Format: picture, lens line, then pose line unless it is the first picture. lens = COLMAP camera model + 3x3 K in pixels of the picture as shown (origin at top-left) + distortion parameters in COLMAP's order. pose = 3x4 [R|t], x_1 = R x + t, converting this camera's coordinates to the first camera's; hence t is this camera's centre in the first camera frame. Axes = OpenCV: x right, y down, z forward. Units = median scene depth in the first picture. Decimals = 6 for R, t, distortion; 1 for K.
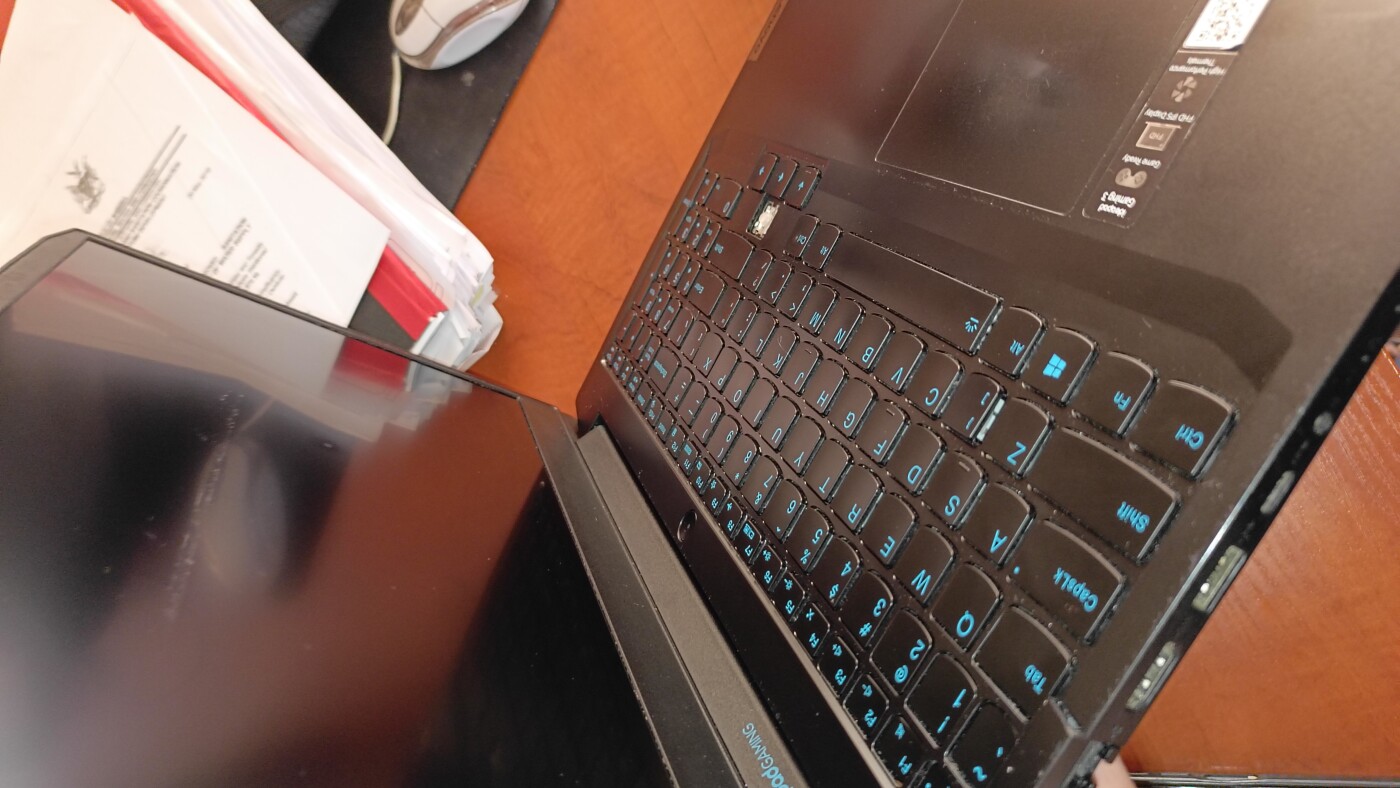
lens RADIAL K [[1053.2, 0, 700.0], [0, 1053.2, 394.0], [0, 0, 1]] dist [-0.000076, 0.000774]
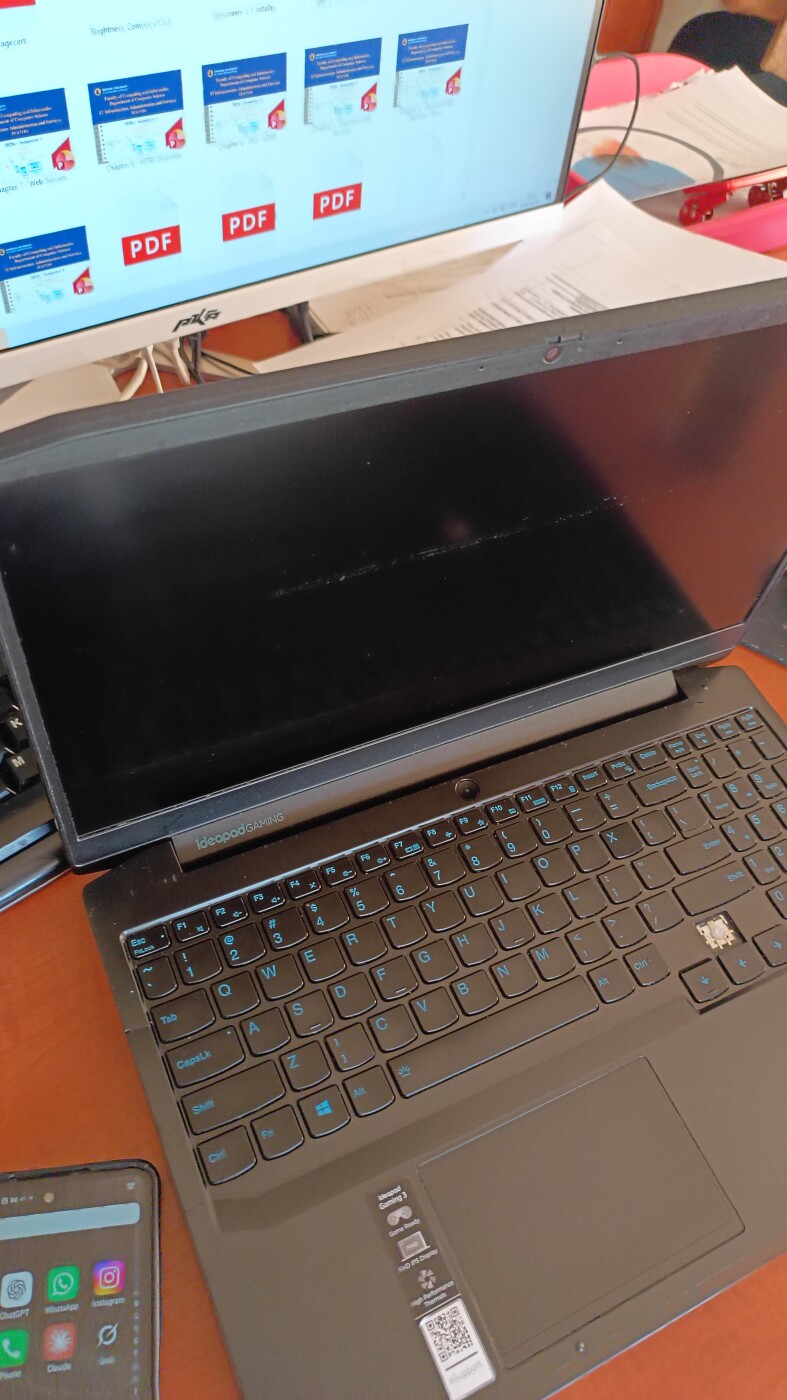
lens RADIAL K [[1053.2, 0, 393.5], [0, 1053.2, 700.0], [0, 0, 1]] dist [-0.000076, 0.000774]
pose [[-0.148868, 0.938706, 0.310918, -0.812169], [-0.704737, -0.321278, 0.632555, -0.958168], [0.693674, -0.124948, 0.709369, -0.026821]]
